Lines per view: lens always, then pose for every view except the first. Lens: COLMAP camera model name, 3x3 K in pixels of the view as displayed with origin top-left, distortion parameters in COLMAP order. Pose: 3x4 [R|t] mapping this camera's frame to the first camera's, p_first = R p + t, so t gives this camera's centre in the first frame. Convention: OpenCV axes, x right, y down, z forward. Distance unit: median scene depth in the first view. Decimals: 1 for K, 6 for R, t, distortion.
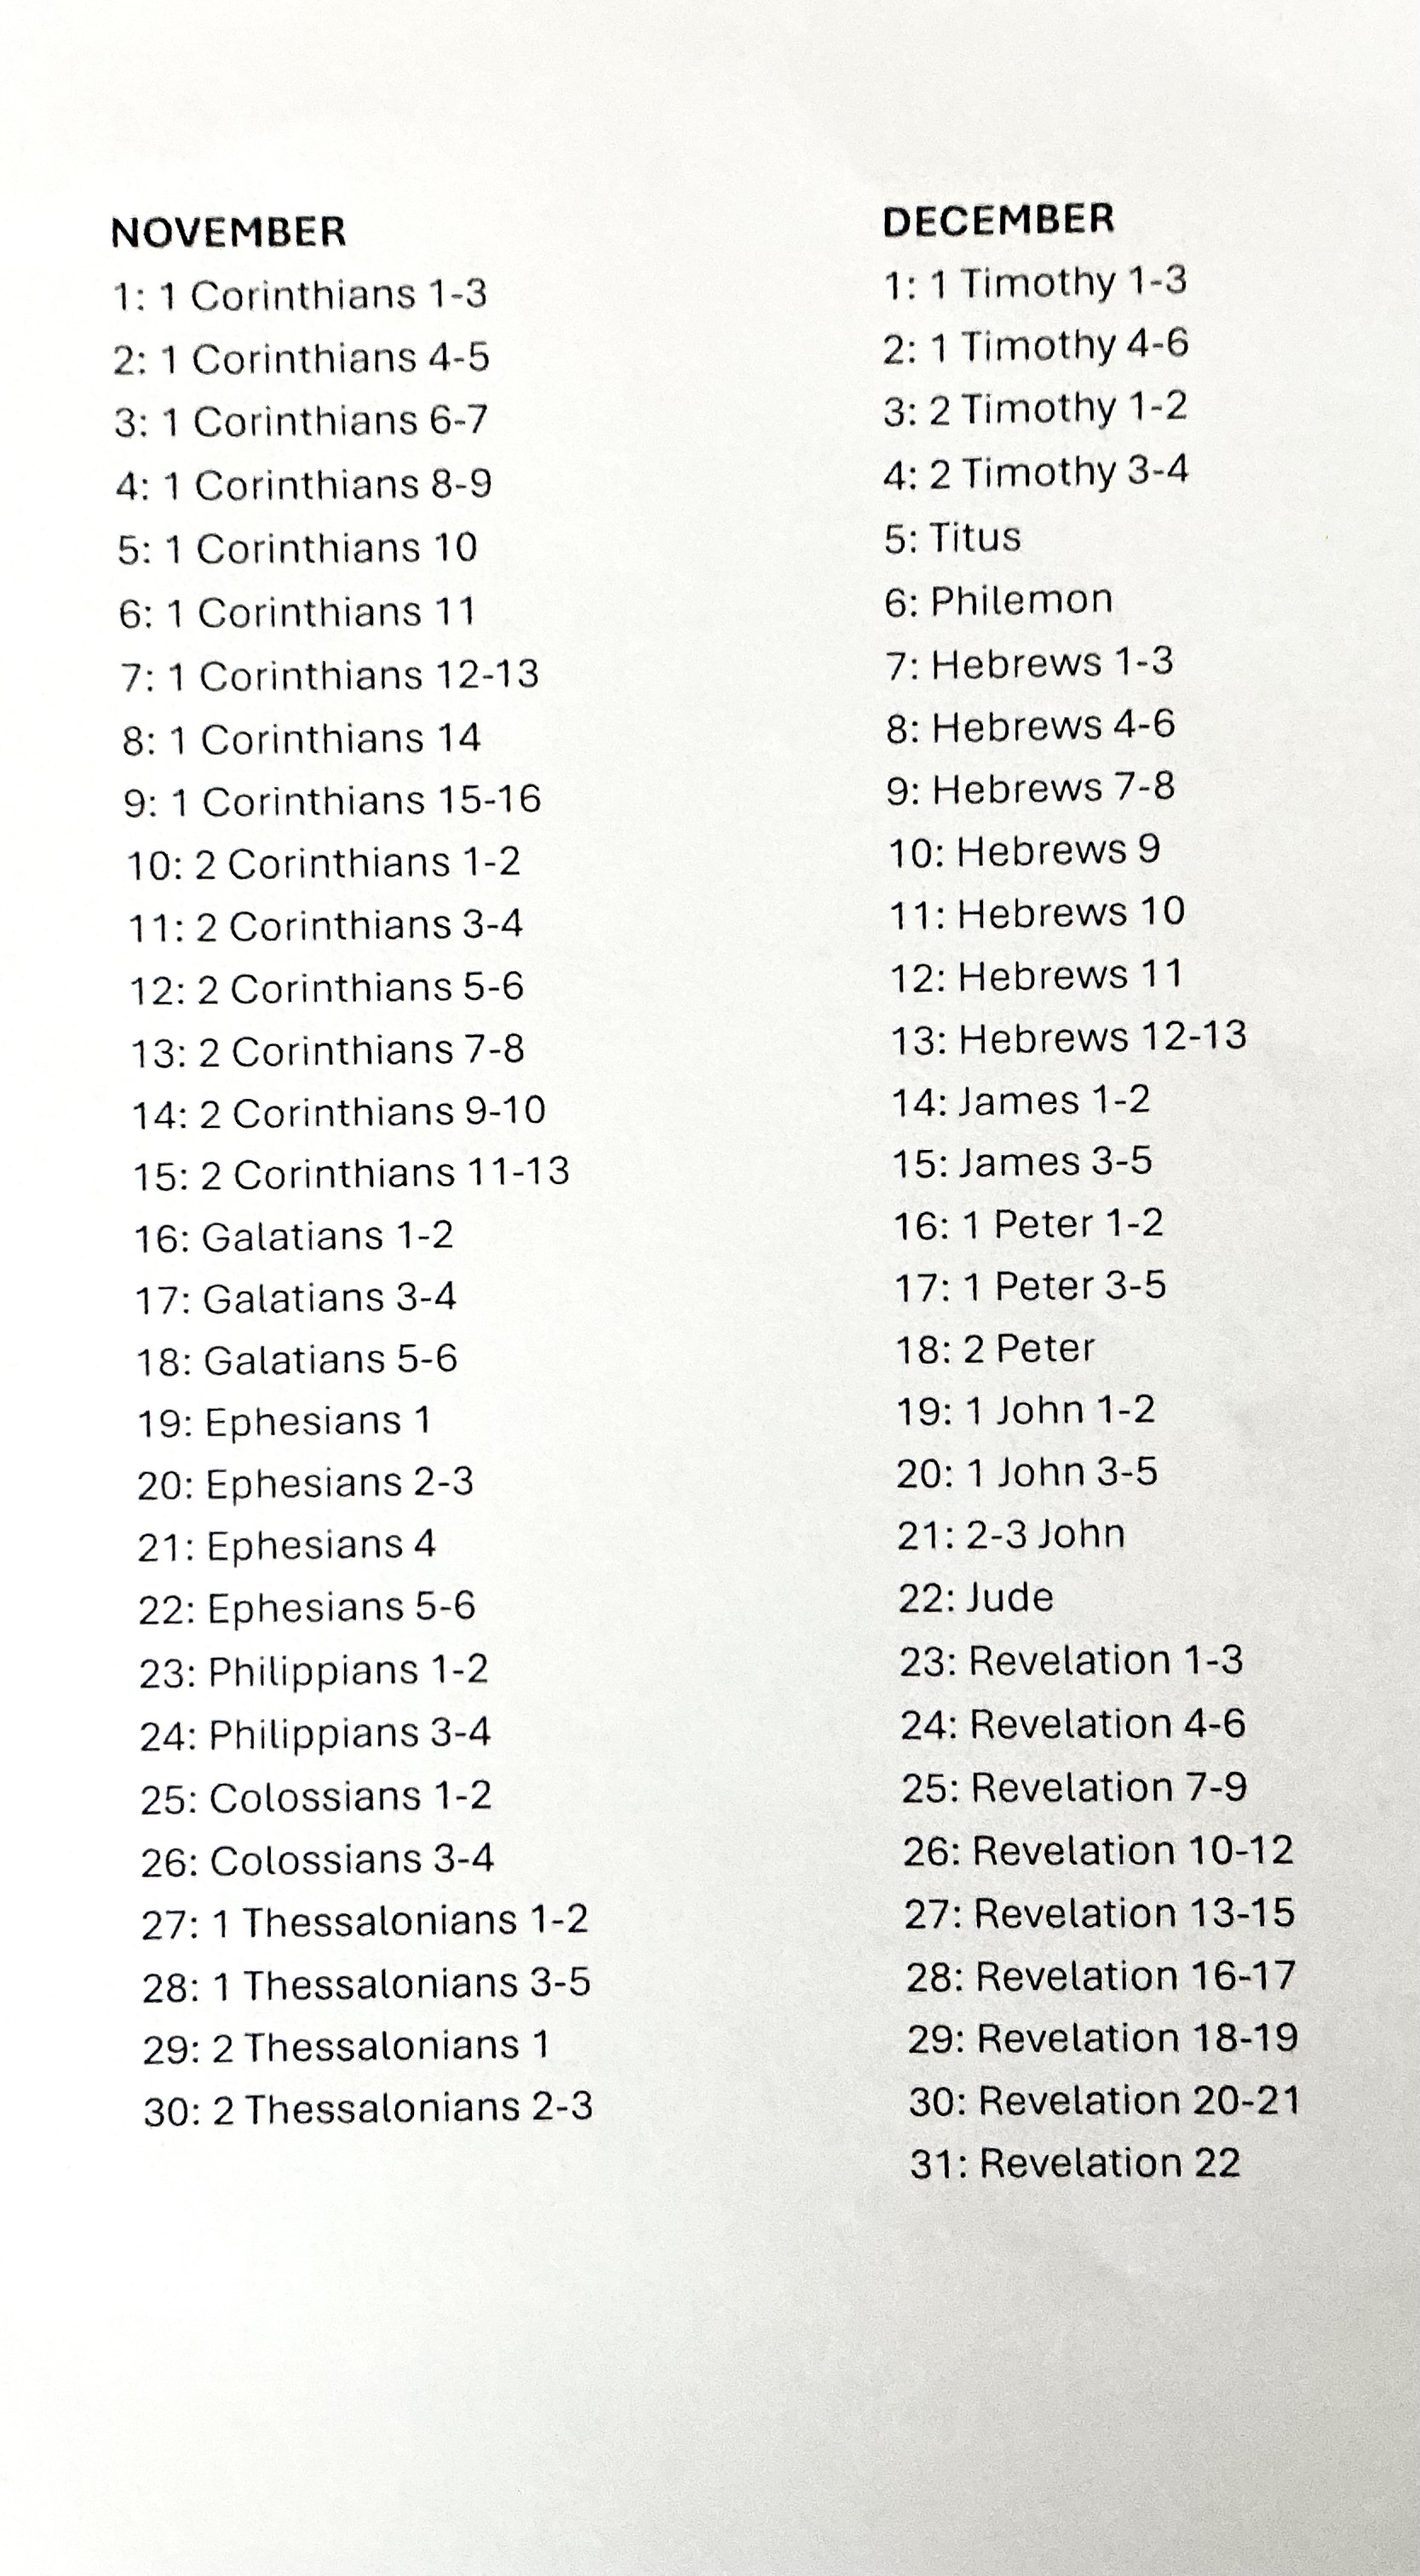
lens RADIAL K [[2085.4, 0, 688.4], [0, 2085.4, 1451.3], [0, 0, 1]] dist [-0.006182, 0.045395]
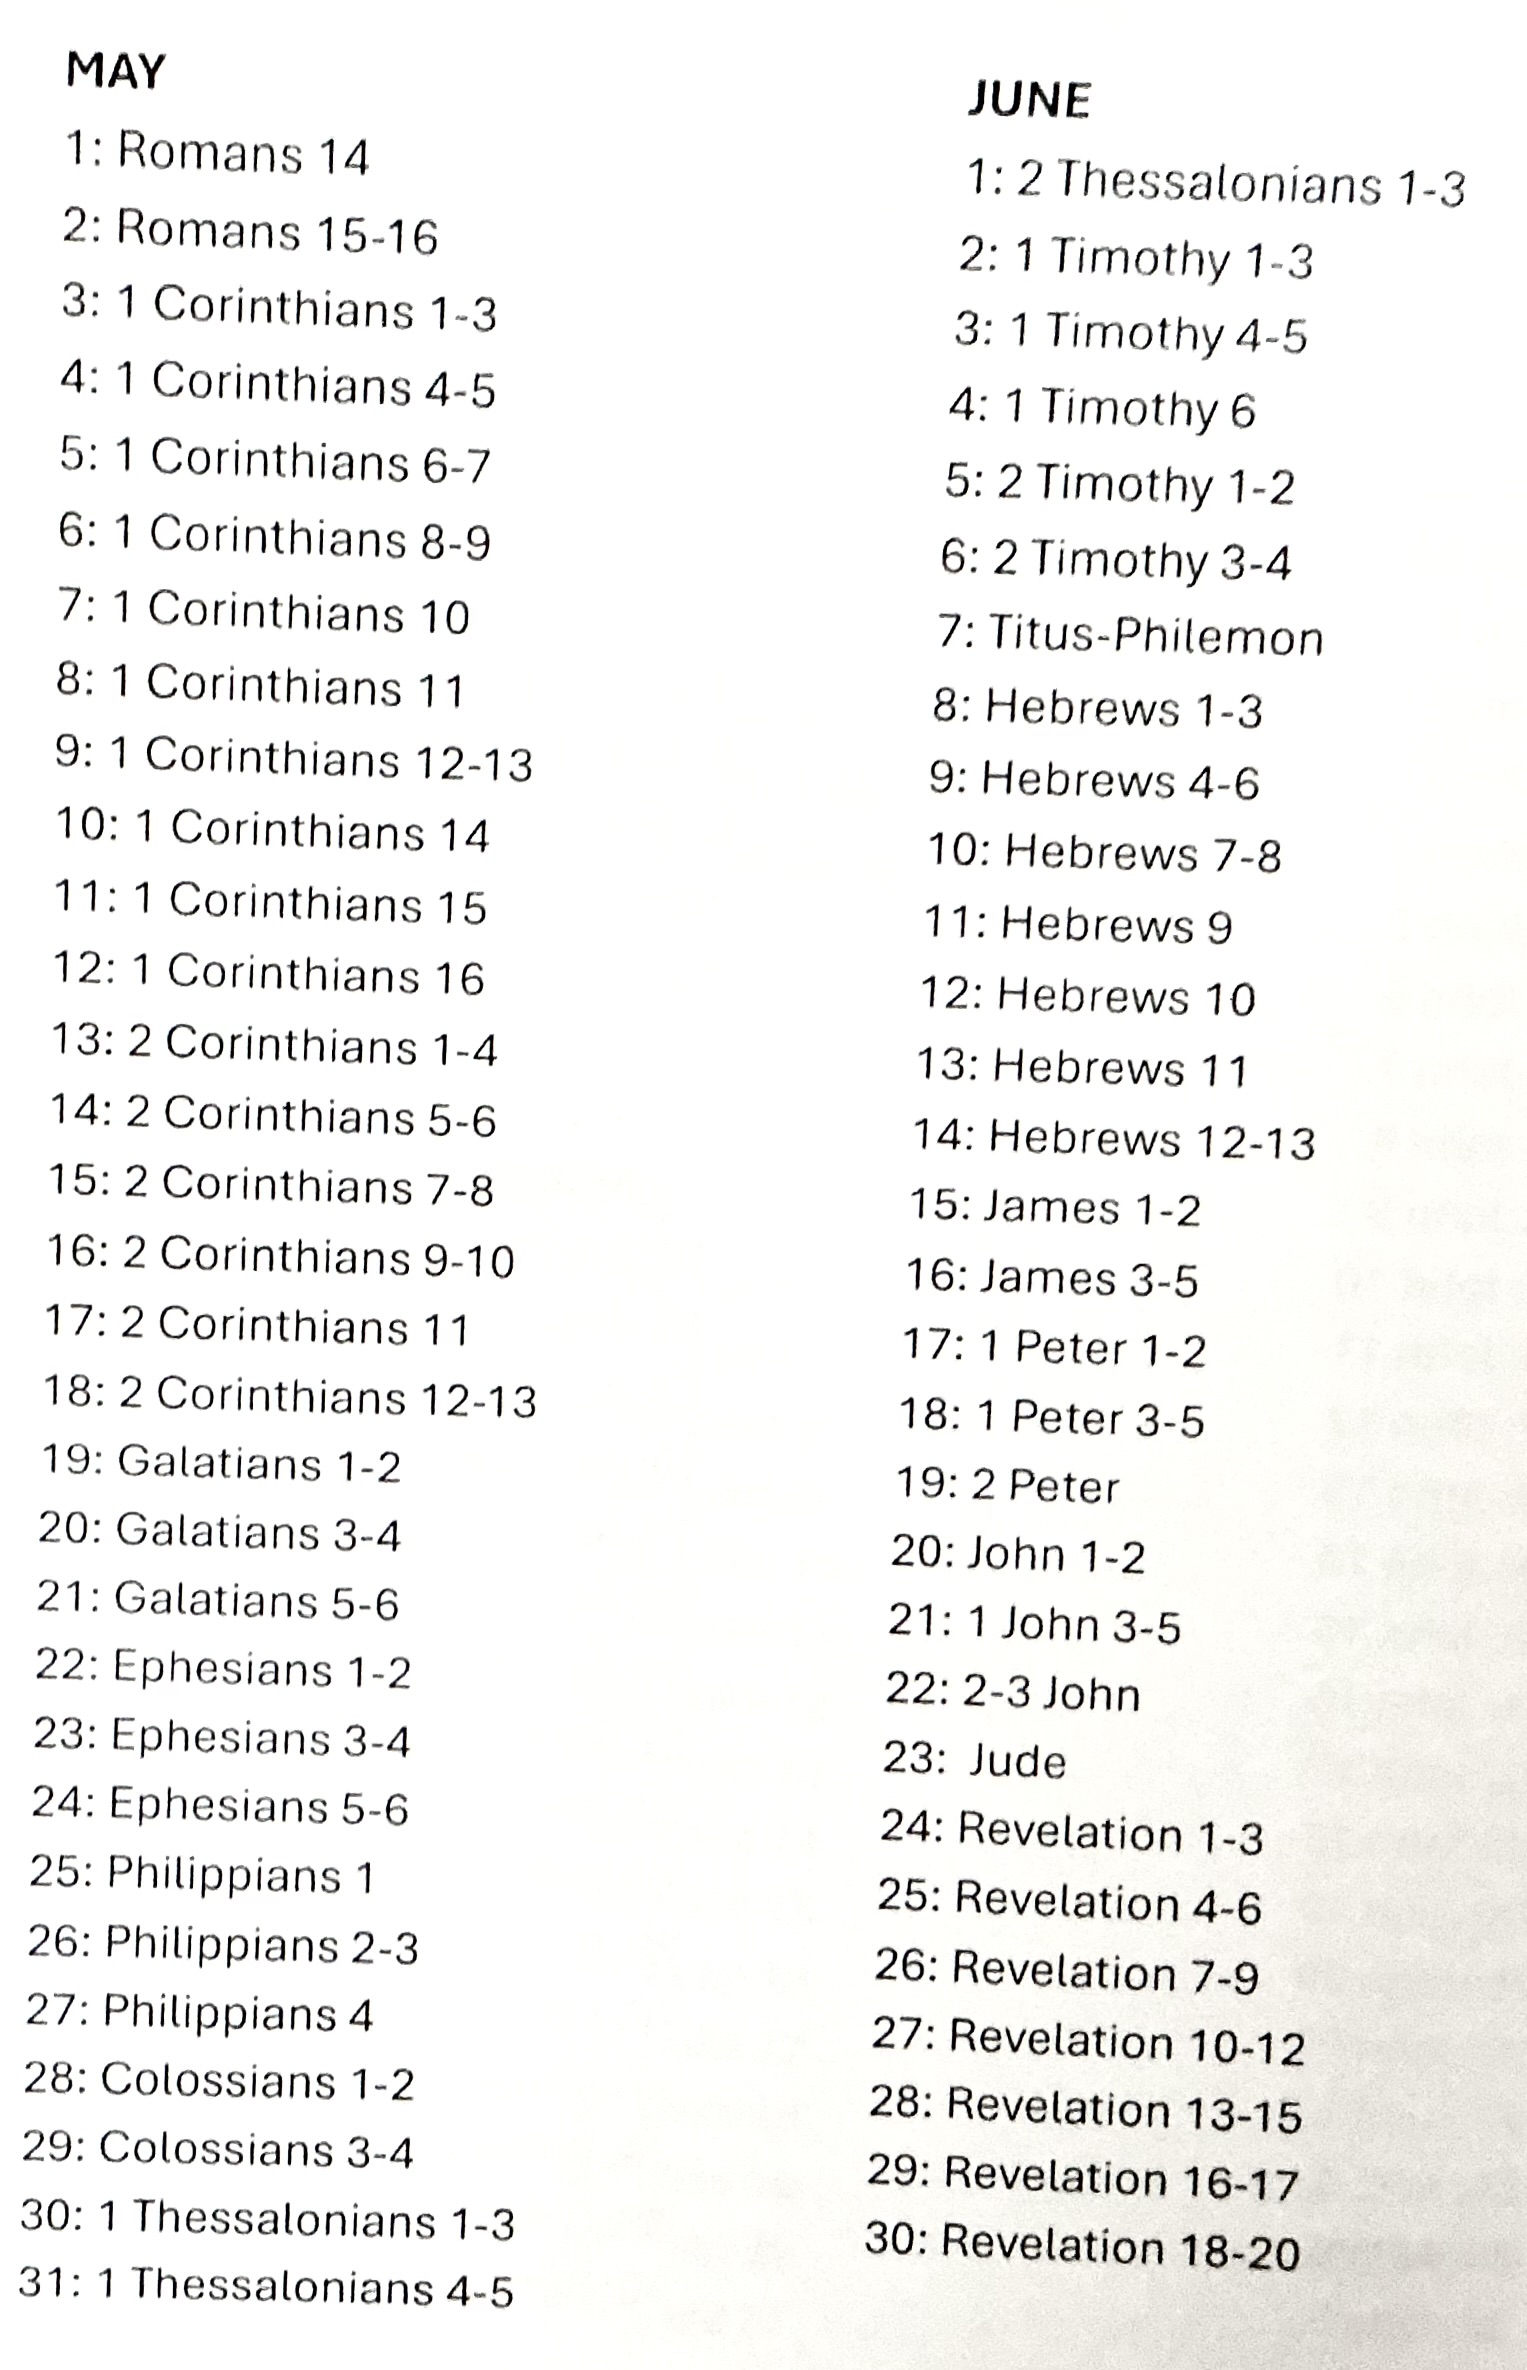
lens RADIAL K [[2359.5, 0, 678.4], [0, 2359.5, 1278.7], [0, 0, 1]] dist [0.020581, 0.000000]
pose [[0.998469, 0.055116, 0.004700, -0.003065], [-0.055298, 0.996731, 0.058906, -0.187515], [-0.001438, -0.059076, 0.998252, -0.000793]]
